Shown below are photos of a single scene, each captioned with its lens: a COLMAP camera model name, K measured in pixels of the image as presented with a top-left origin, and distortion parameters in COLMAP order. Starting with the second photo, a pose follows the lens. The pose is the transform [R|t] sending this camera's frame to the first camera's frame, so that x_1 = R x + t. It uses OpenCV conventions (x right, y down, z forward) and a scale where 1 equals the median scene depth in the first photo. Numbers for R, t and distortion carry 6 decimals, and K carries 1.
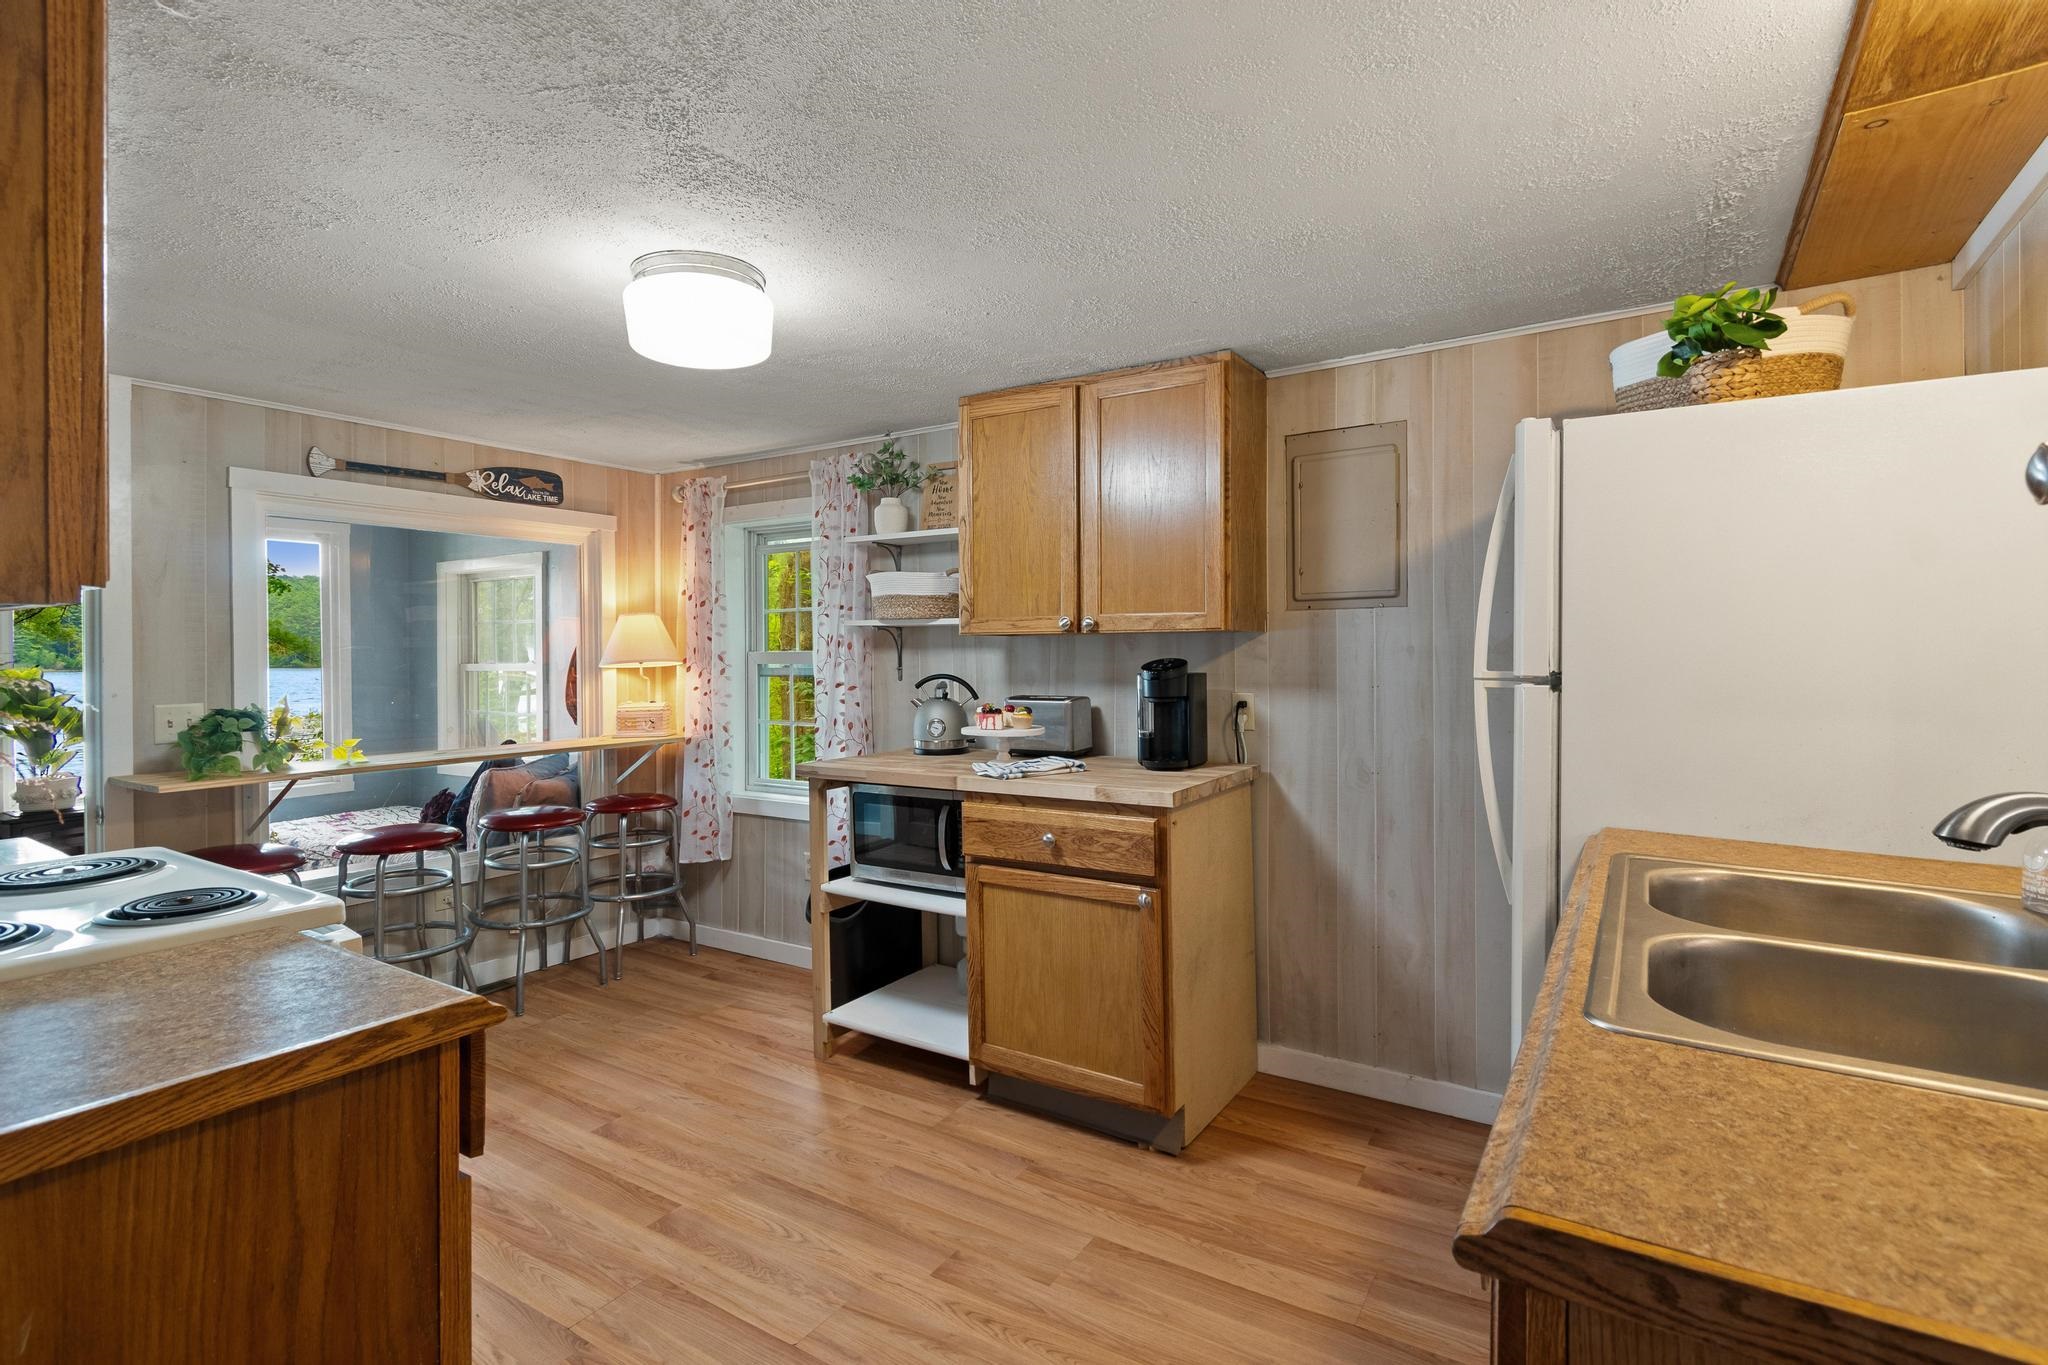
lens RADIAL K [[981.0, 0, 1020.7], [0, 981.0, 664.7], [0, 0, 1]] dist [0.000155, -0.002749]
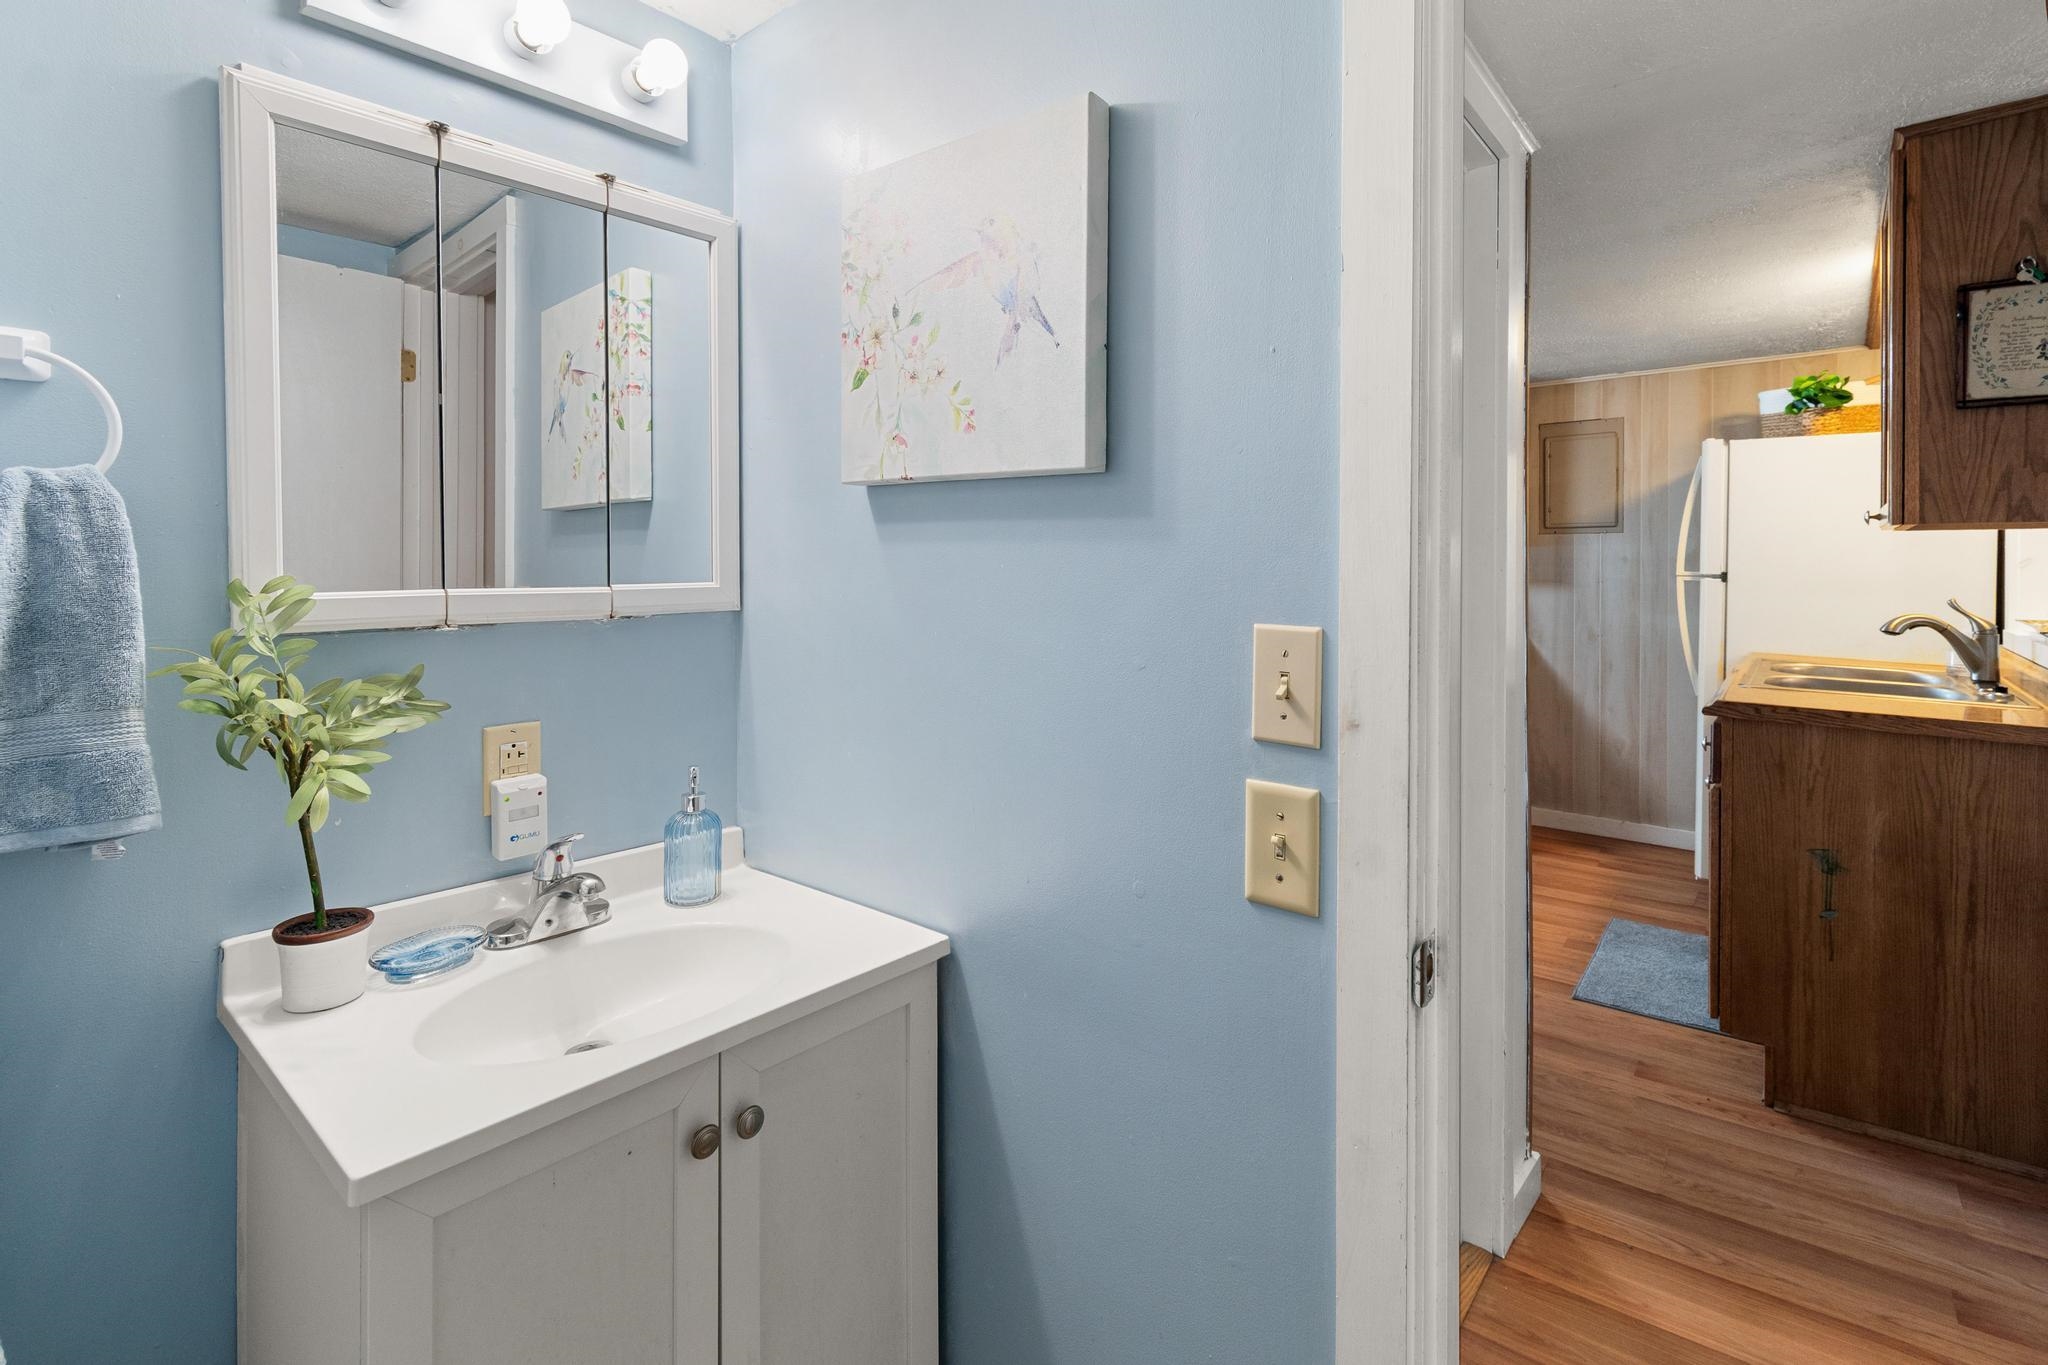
lens RADIAL K [[940.1, 0, 1037.0], [0, 940.1, 573.3], [0, 0, 1]] dist [0.001413, 0.000439]
pose [[0.992383, 0.007680, -0.122951, -0.382938], [-0.007116, 0.999962, 0.005031, 0.006939], [0.122985, -0.004118, 0.992400, -0.675195]]
